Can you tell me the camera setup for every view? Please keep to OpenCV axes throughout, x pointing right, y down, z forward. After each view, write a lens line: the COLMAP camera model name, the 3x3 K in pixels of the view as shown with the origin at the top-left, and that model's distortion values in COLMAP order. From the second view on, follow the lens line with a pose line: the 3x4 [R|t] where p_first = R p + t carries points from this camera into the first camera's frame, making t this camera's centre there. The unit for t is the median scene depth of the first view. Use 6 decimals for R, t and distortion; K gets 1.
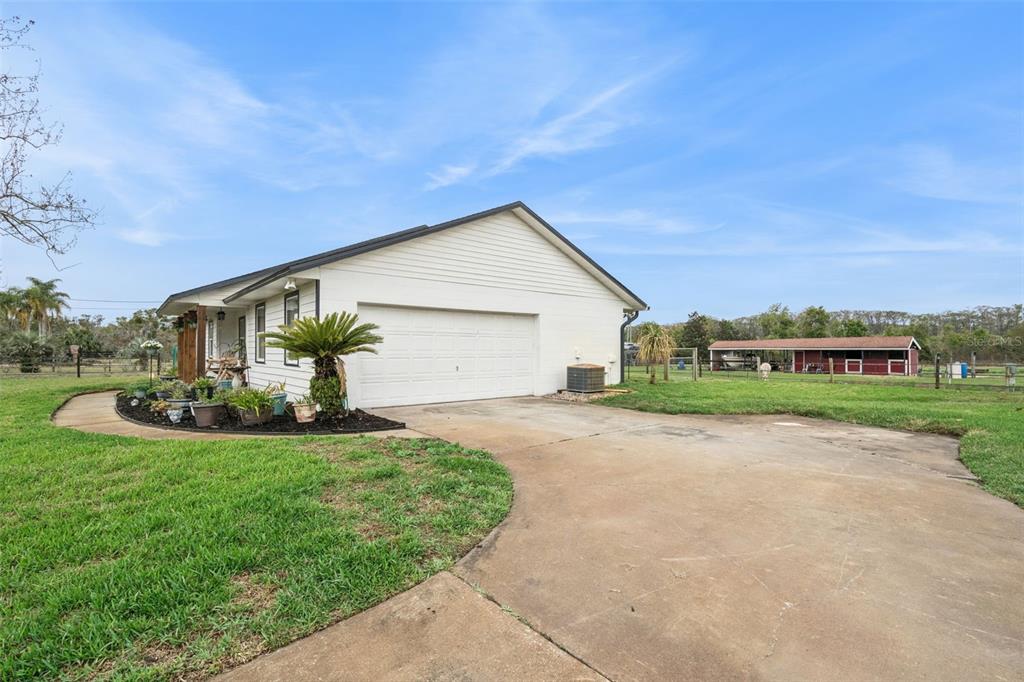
lens RADIAL K [[465.2, 0, 509.0], [0, 465.2, 344.8], [0, 0, 1]] dist [-0.000906, 0.000505]
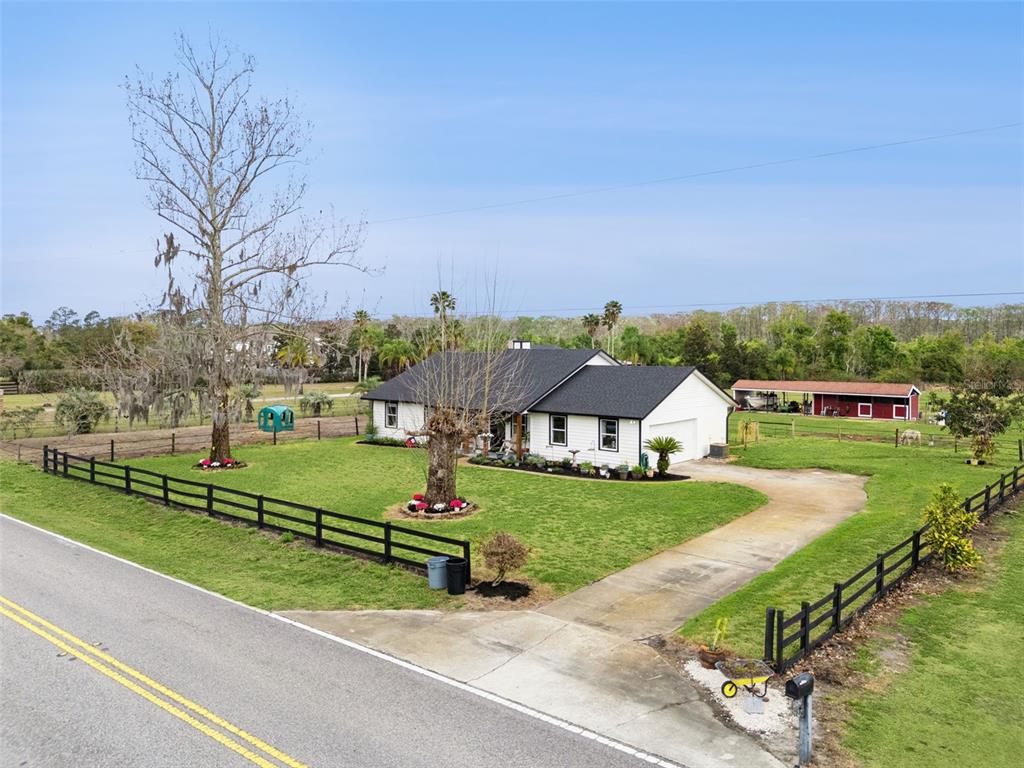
lens RADIAL K [[758.5, 0, 512.0], [0, 758.5, 384.0], [0, 0, 1]] dist [0.085336, -0.093709]
pose [[0.983564, -0.009005, 0.180335, -0.592513], [-0.002167, 0.998095, 0.061662, -0.188288], [-0.180547, -0.061039, 0.981671, -0.922169]]
